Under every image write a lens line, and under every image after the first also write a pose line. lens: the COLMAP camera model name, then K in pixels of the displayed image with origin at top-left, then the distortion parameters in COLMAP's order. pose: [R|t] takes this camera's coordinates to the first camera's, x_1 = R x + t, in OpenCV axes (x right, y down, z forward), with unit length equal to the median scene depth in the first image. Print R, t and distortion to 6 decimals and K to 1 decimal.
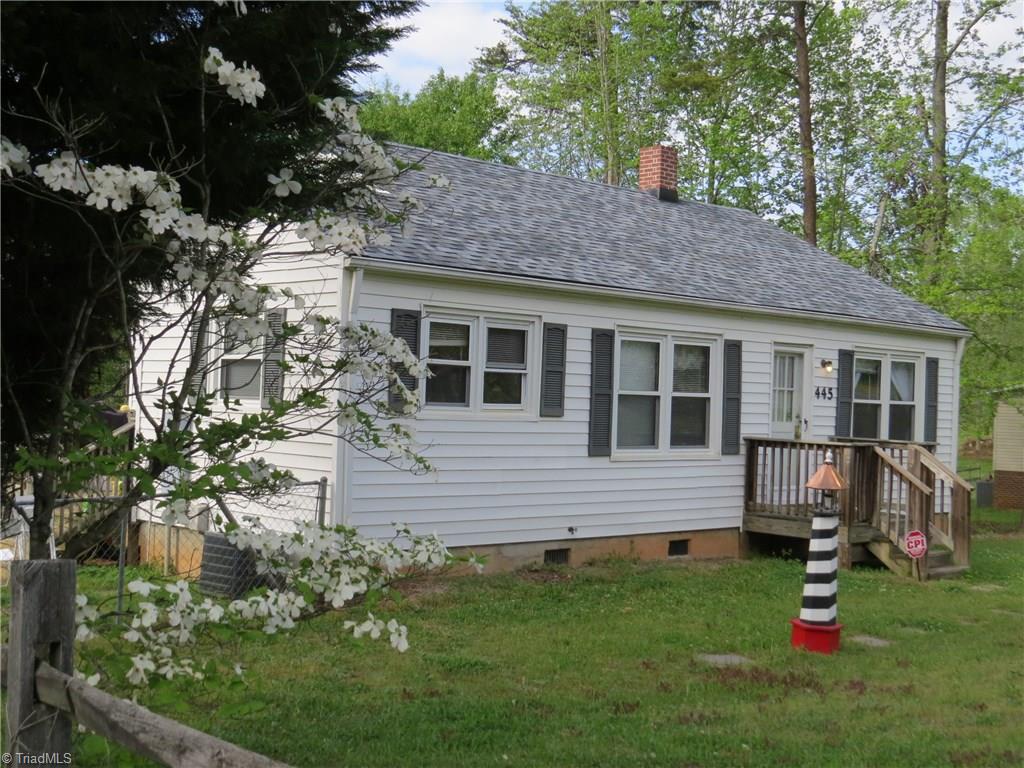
lens RADIAL K [[1334.8, 0, 512.3], [0, 1334.8, 382.9], [0, 0, 1]] dist [-0.031580, 0.000000]
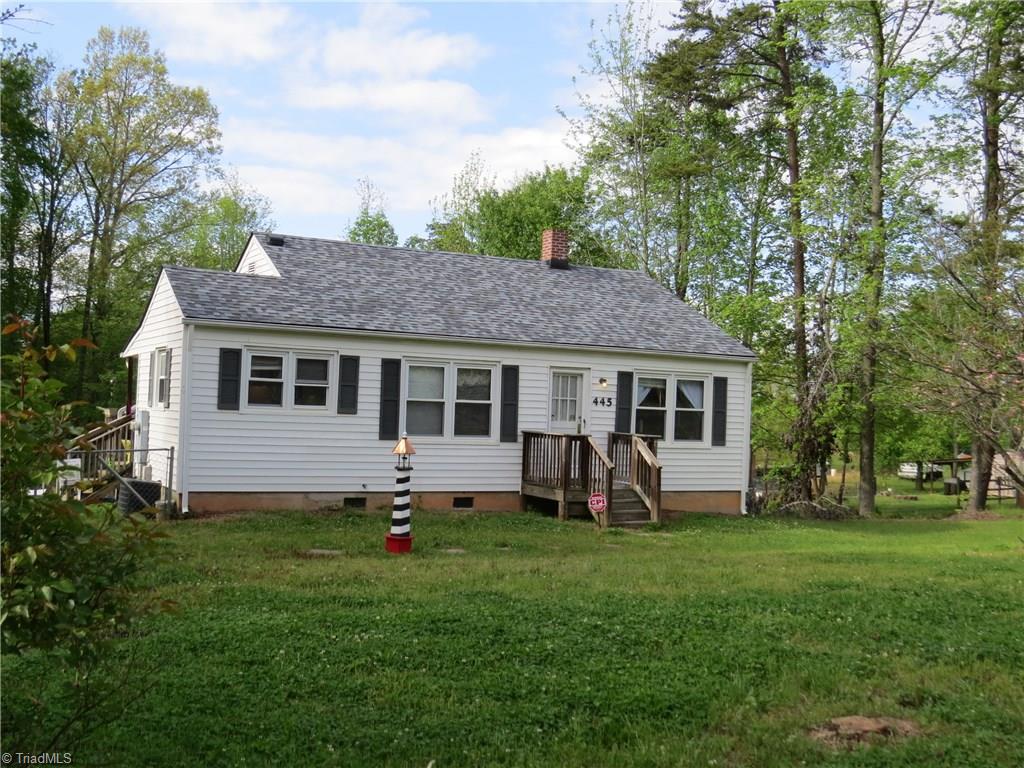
lens RADIAL K [[1133.7, 0, 511.5], [0, 1133.7, 384.4], [0, 0, 1]] dist [-0.021055, 0.000000]
pose [[0.961156, -0.004629, -0.275967, 0.520499], [-0.001095, 0.999788, -0.020585, 0.015624], [0.276003, 0.020088, 0.960947, -0.218322]]
